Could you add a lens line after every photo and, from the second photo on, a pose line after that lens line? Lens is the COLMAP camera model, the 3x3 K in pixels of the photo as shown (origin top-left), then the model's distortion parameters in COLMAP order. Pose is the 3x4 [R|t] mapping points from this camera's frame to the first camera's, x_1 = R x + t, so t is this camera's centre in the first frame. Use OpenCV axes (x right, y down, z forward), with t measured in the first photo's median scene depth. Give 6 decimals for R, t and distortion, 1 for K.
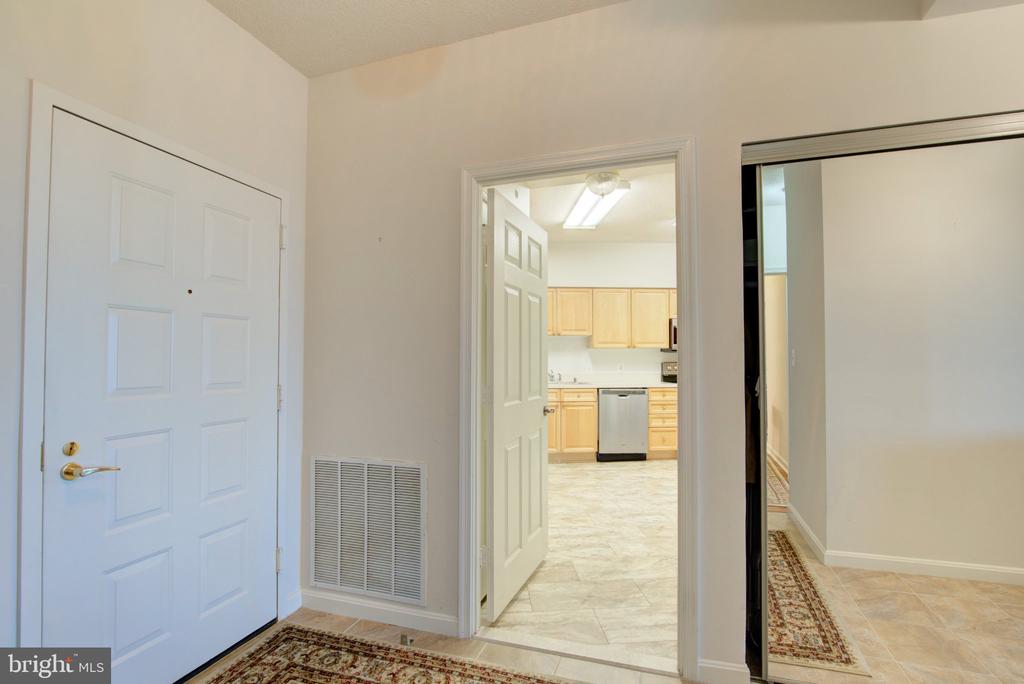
lens RADIAL K [[459.4, 0, 517.8], [0, 459.4, 348.6], [0, 0, 1]] dist [-0.019693, -0.000174]
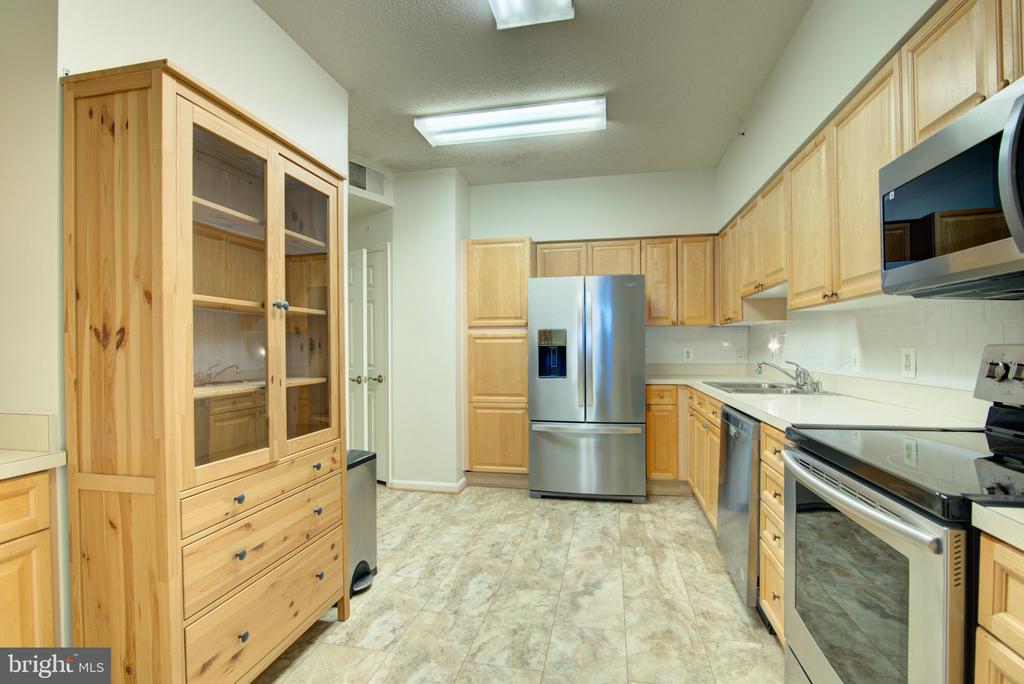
lens RADIAL K [[477.3, 0, 518.7], [0, 477.3, 347.3], [0, 0, 1]] dist [-0.019343, 0.000291]
pose [[-0.252119, 0.004133, -0.967687, 0.665565], [0.031014, 0.999512, -0.003811, 0.027345], [0.967199, -0.030972, -0.252125, 0.917532]]
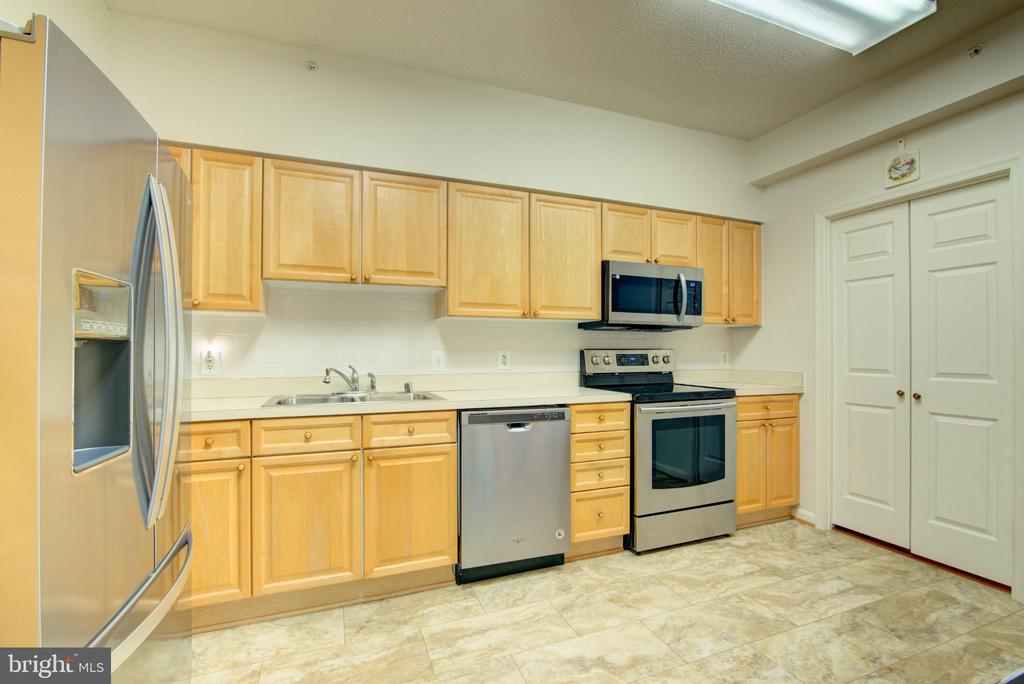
lens RADIAL K [[459.4, 0, 517.8], [0, 459.4, 348.6], [0, 0, 1]] dist [-0.019693, -0.000174]
pose [[0.951925, 0.003631, 0.306310, 0.098040], [-0.009267, 0.999813, 0.016949, 0.023692], [-0.306191, -0.018972, 0.951781, 0.589543]]
